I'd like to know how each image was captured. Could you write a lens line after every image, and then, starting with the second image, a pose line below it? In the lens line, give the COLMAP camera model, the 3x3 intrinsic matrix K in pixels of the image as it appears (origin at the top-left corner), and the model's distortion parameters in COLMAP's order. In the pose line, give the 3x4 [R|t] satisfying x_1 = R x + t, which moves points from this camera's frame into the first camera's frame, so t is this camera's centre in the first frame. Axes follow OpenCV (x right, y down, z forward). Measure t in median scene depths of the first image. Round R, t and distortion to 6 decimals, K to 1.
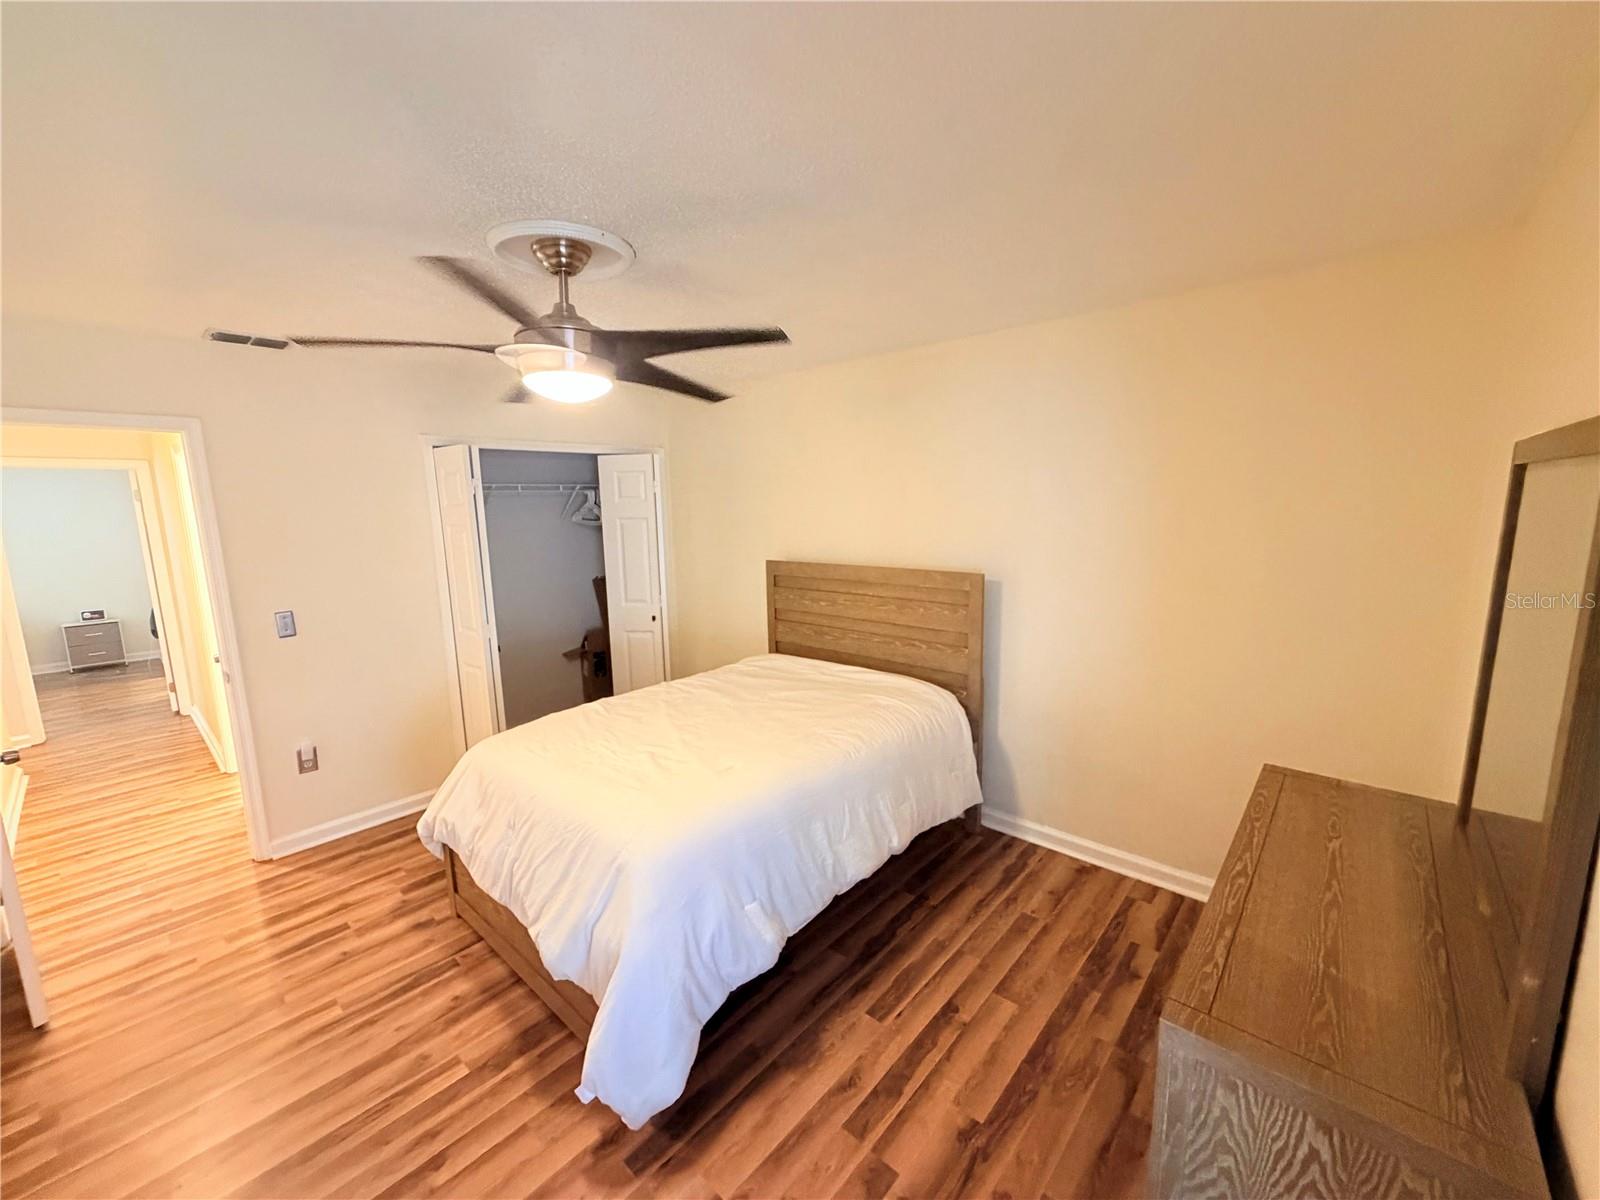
lens RADIAL K [[646.0, 0, 806.5], [0, 646.0, 603.0], [0, 0, 1]] dist [-0.017455, -0.000322]
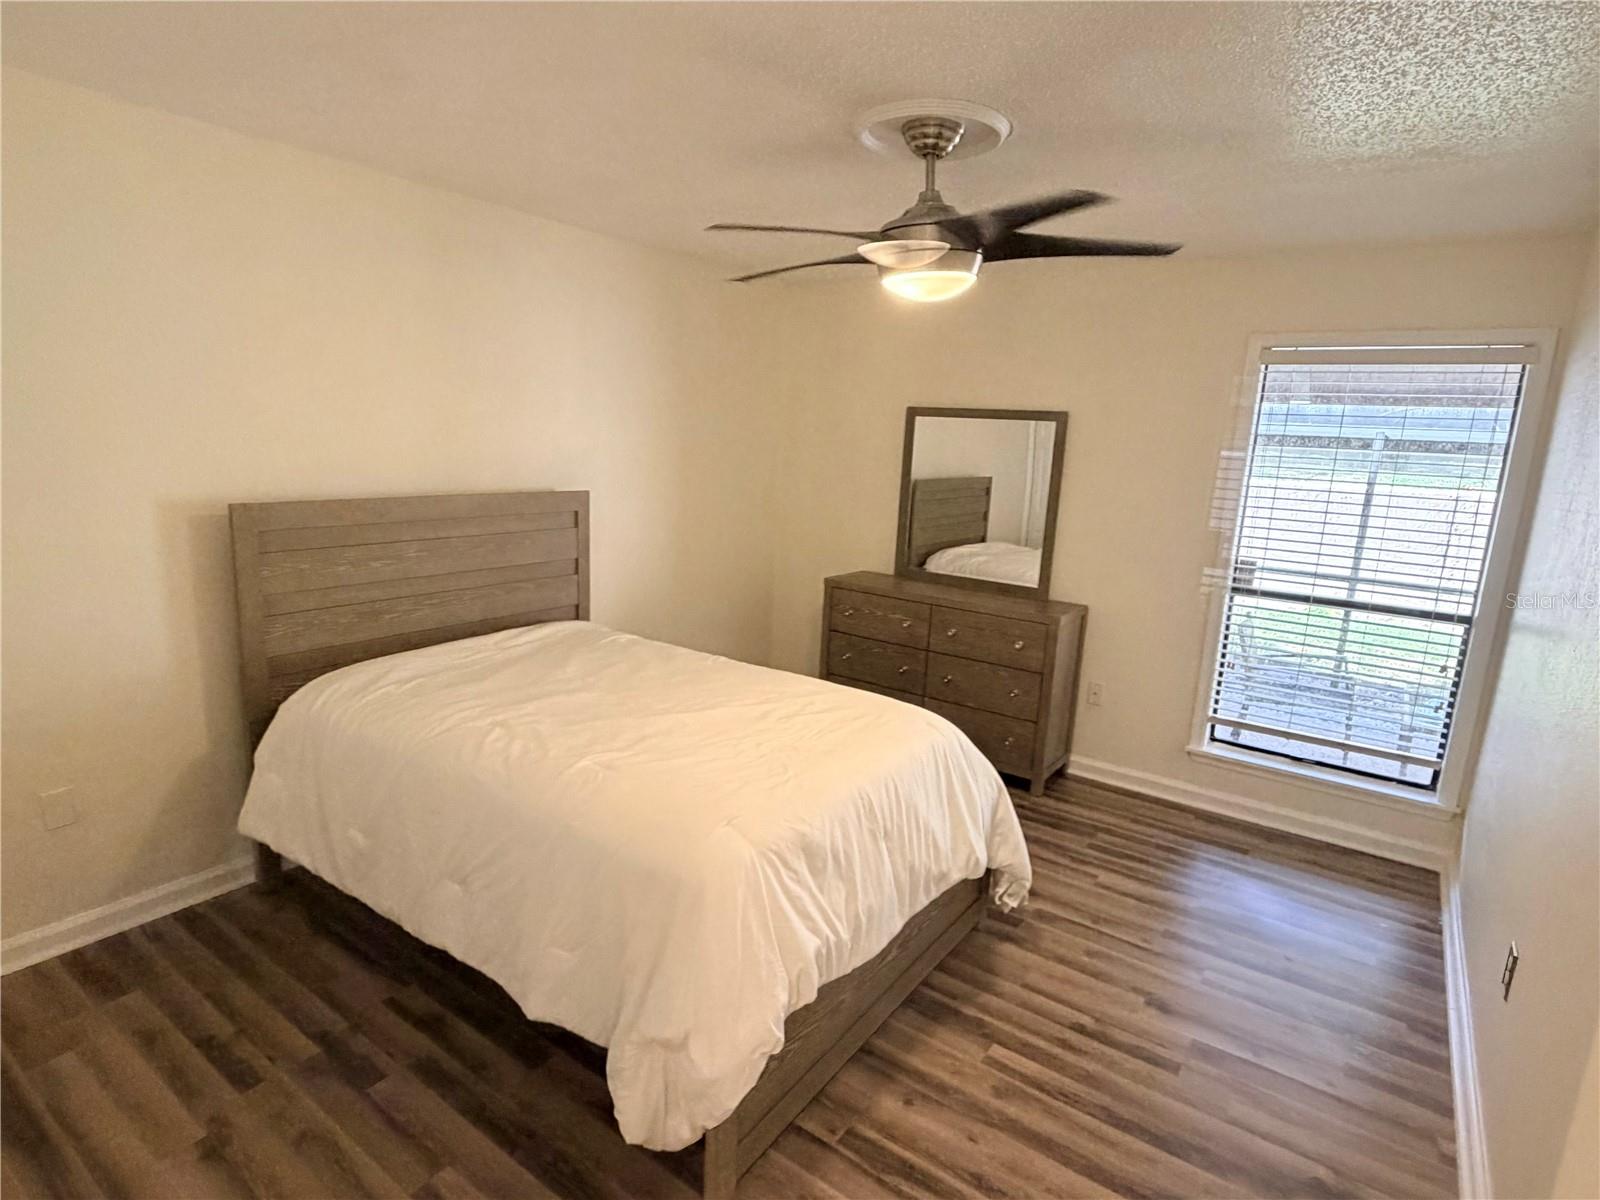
lens RADIAL K [[846.1, 0, 796.6], [0, 846.1, 601.2], [0, 0, 1]] dist [0.000763, -0.000075]
pose [[-0.109369, -0.188860, 0.975895, -1.339930], [0.111445, 0.973264, 0.200841, -0.135697], [-0.987734, 0.130724, -0.085398, 1.114761]]
